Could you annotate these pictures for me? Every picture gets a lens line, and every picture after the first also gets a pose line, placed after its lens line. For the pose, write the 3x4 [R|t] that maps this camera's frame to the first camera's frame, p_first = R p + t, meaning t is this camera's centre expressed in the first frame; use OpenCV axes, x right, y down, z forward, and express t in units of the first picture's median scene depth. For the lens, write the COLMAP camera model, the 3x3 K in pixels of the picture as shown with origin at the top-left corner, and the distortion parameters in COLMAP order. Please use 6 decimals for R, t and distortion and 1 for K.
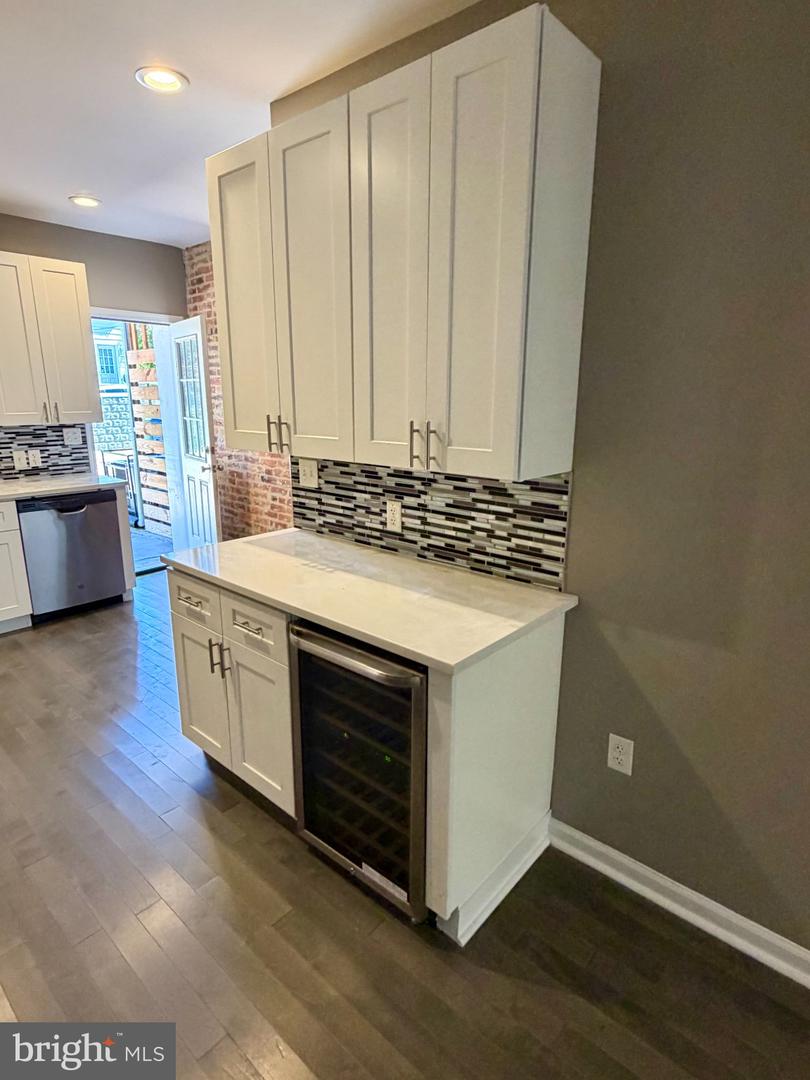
lens RADIAL K [[585.8, 0, 405.0], [0, 585.8, 540.0], [0, 0, 1]] dist [-0.003192, 0.000114]
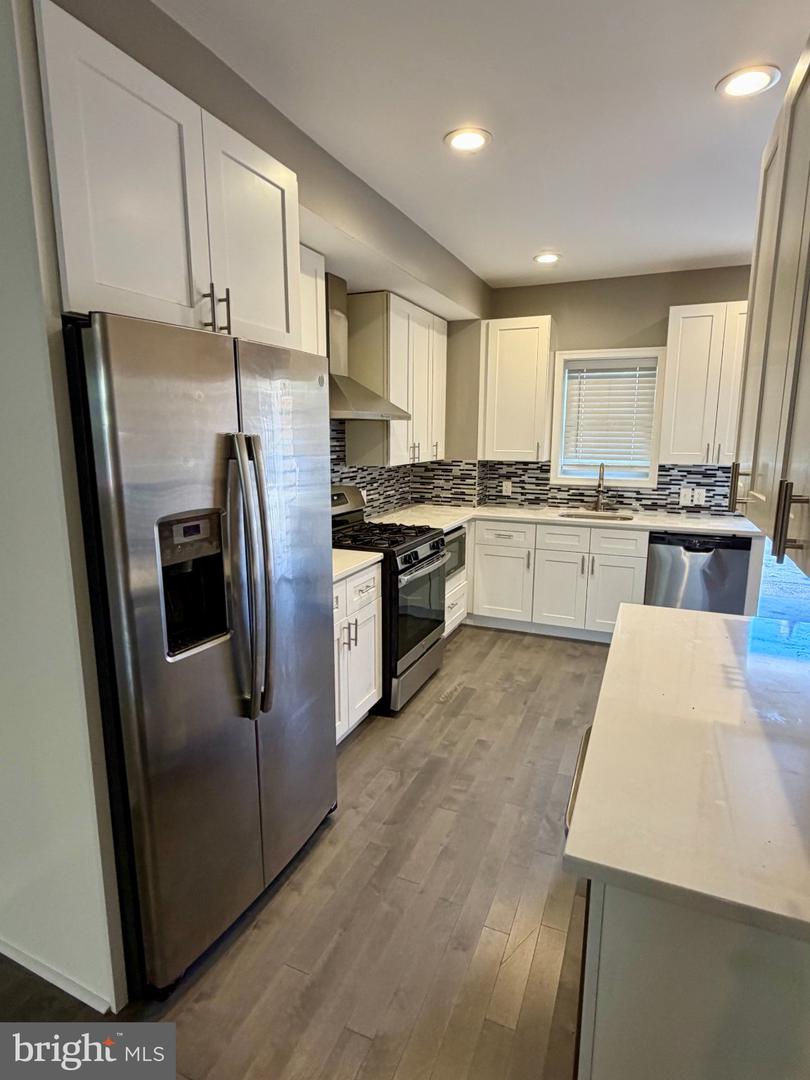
lens RADIAL K [[585.8, 0, 405.0], [0, 585.8, 540.0], [0, 0, 1]] dist [-0.003192, 0.000114]
pose [[0.316315, 0.171506, -0.933022, 0.184756], [-0.236534, 0.966718, 0.097510, -0.044769], [0.918693, 0.189847, 0.346354, 0.183829]]
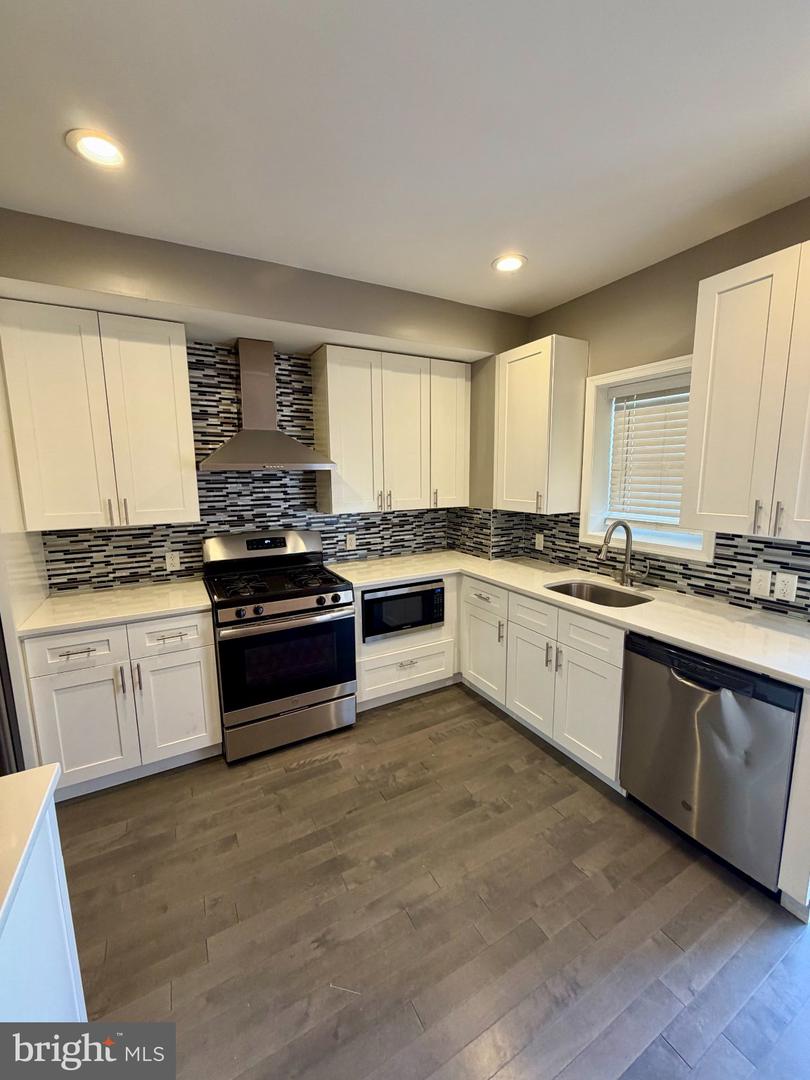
lens RADIAL K [[430.7, 0, 406.1], [0, 430.7, 536.5], [0, 0, 1]] dist [0.000576, -0.000013]
pose [[-0.334777, 0.139799, -0.931869, -0.089587], [-0.223839, 0.948828, 0.222758, -0.206871], [0.915325, 0.283163, -0.286354, 0.771158]]
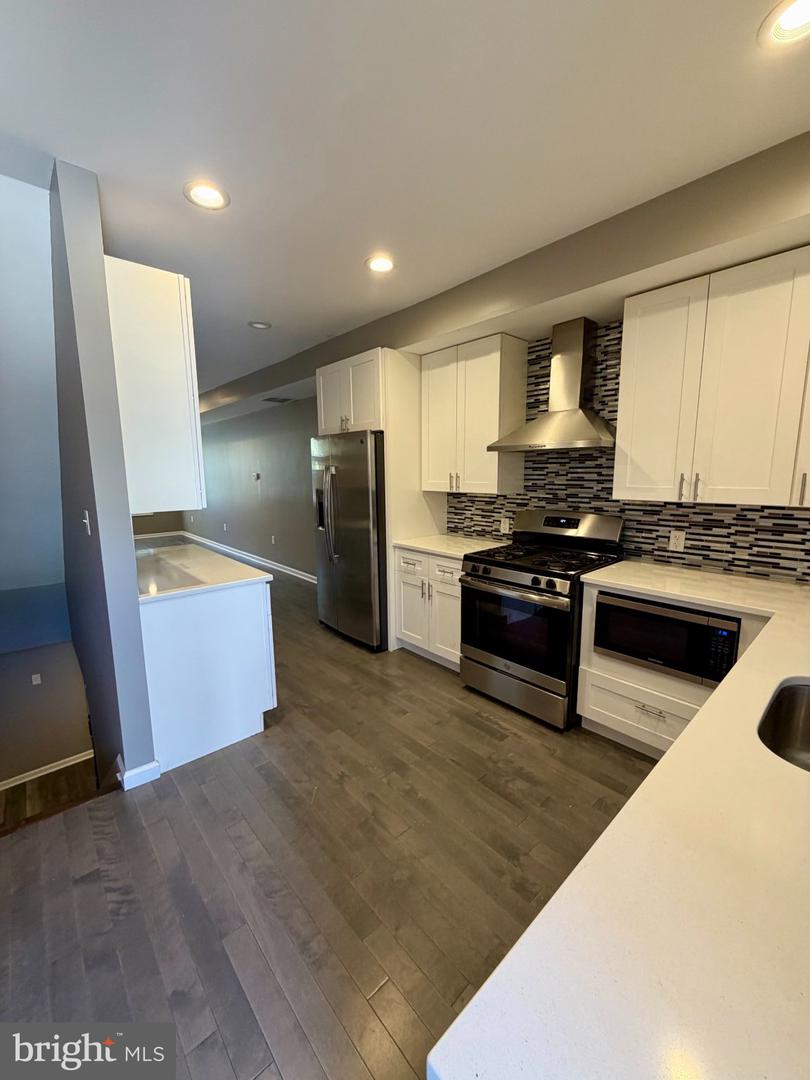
lens RADIAL K [[430.7, 0, 406.1], [0, 430.7, 536.5], [0, 0, 1]] dist [0.000576, -0.000013]
pose [[-0.993396, -0.010500, 0.114255, -0.481867], [0.035232, 0.919777, 0.390856, -0.254931], [-0.109193, 0.392300, -0.913333, 1.048473]]
